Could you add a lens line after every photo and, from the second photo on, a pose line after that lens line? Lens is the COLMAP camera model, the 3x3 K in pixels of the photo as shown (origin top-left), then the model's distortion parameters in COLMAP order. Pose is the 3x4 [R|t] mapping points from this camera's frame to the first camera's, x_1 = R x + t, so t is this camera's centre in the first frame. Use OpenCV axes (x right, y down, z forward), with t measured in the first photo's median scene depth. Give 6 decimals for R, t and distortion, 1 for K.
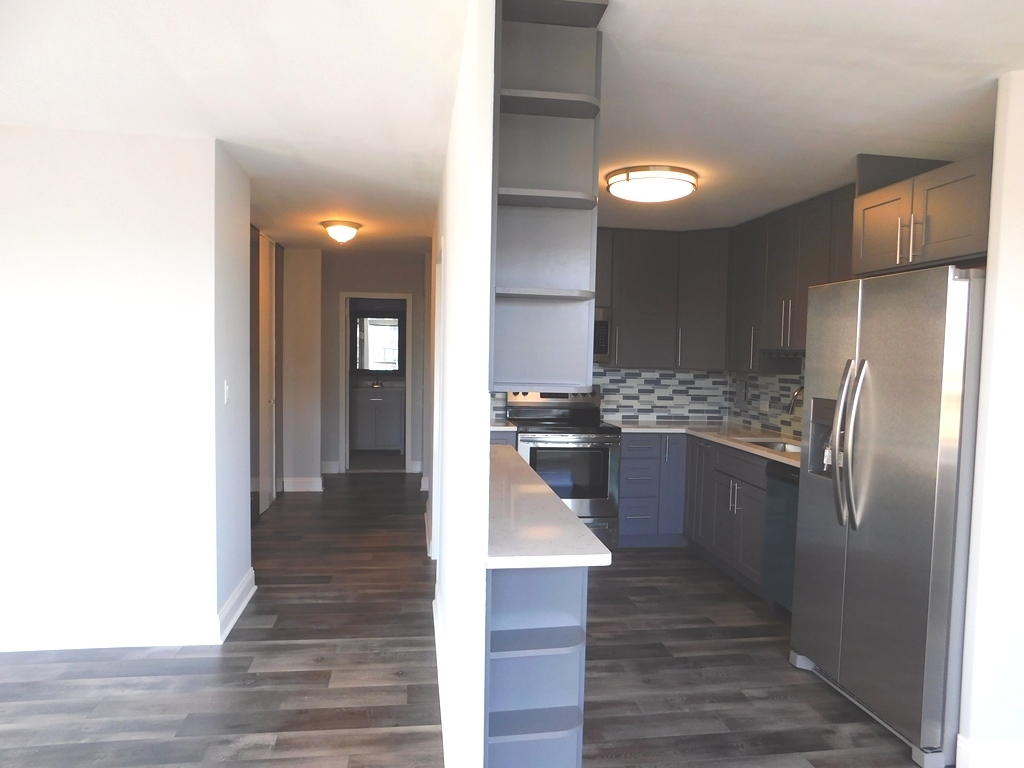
lens RADIAL K [[694.6, 0, 516.1], [0, 694.6, 365.2], [0, 0, 1]] dist [-0.055355, 0.053618]
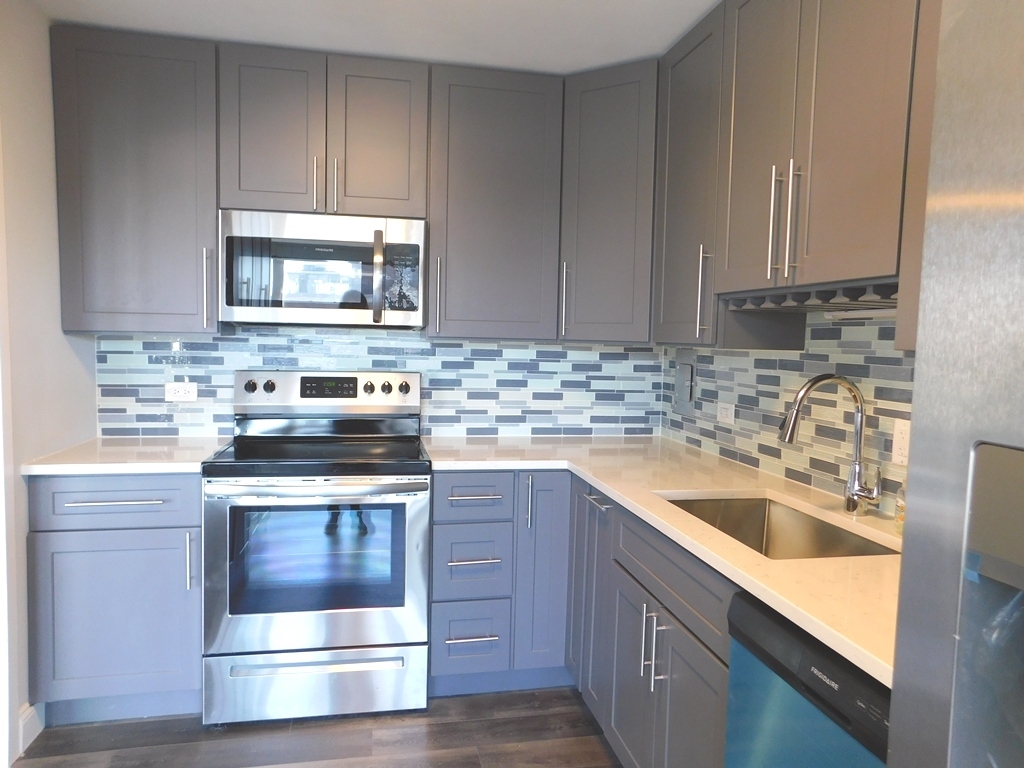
lens RADIAL K [[694.6, 0, 515.1], [0, 694.6, 376.4], [0, 0, 1]] dist [-0.055355, 0.053618]
pose [[0.998809, -0.002599, 0.048721, 0.165056], [0.000818, 0.999332, 0.036527, 0.012122], [-0.048783, -0.036444, 0.998144, 0.458930]]
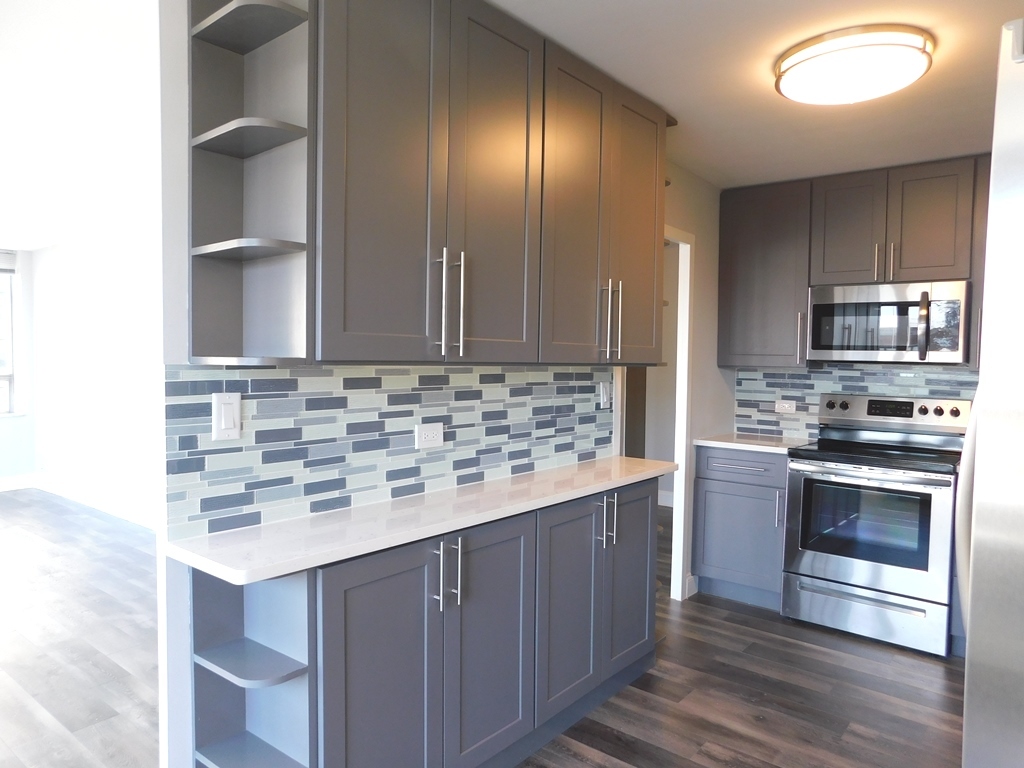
lens RADIAL K [[694.6, 0, 511.2], [0, 694.6, 387.3], [0, 0, 1]] dist [-0.055355, 0.053618]
pose [[0.670339, 0.024102, -0.741663, 0.302685], [-0.018291, 0.999705, 0.015955, 0.013982], [0.741829, 0.002871, 0.670583, 0.244885]]
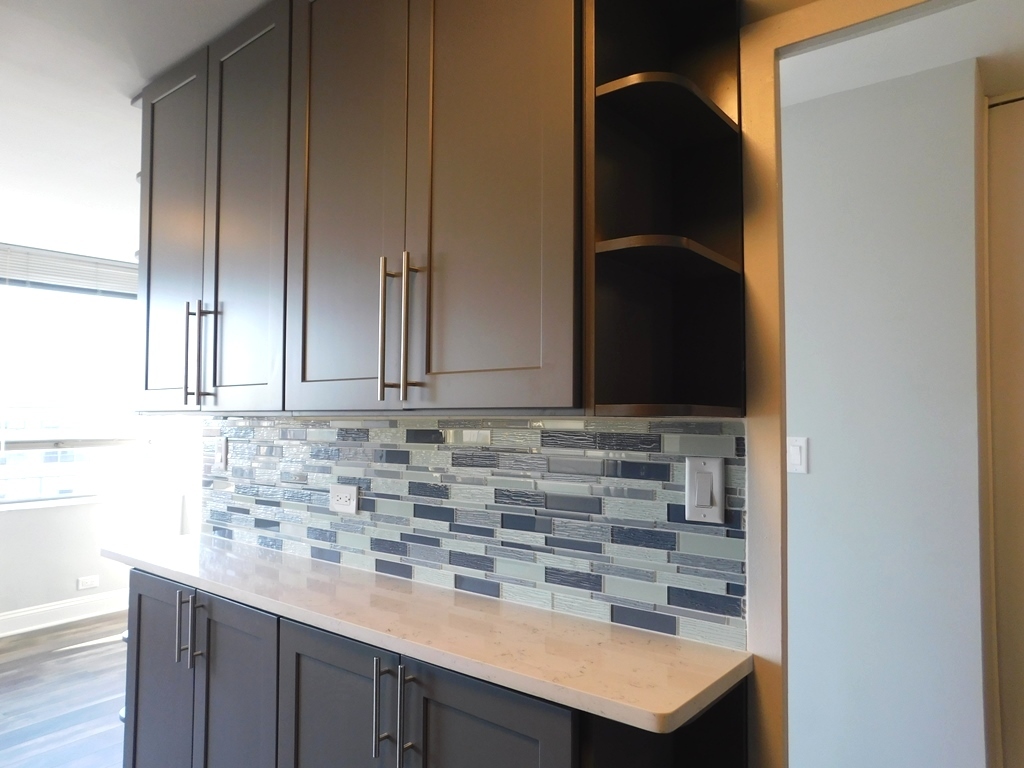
lens RADIAL K [[689.8, 0, 501.6], [0, 689.8, 388.1], [0, 0, 1]] dist [-0.025704, -0.000529]
pose [[-0.739414, -0.059399, -0.670625, 0.145107], [-0.037305, 0.998185, -0.047281, 0.007265], [0.672216, -0.009942, -0.740288, 0.800892]]
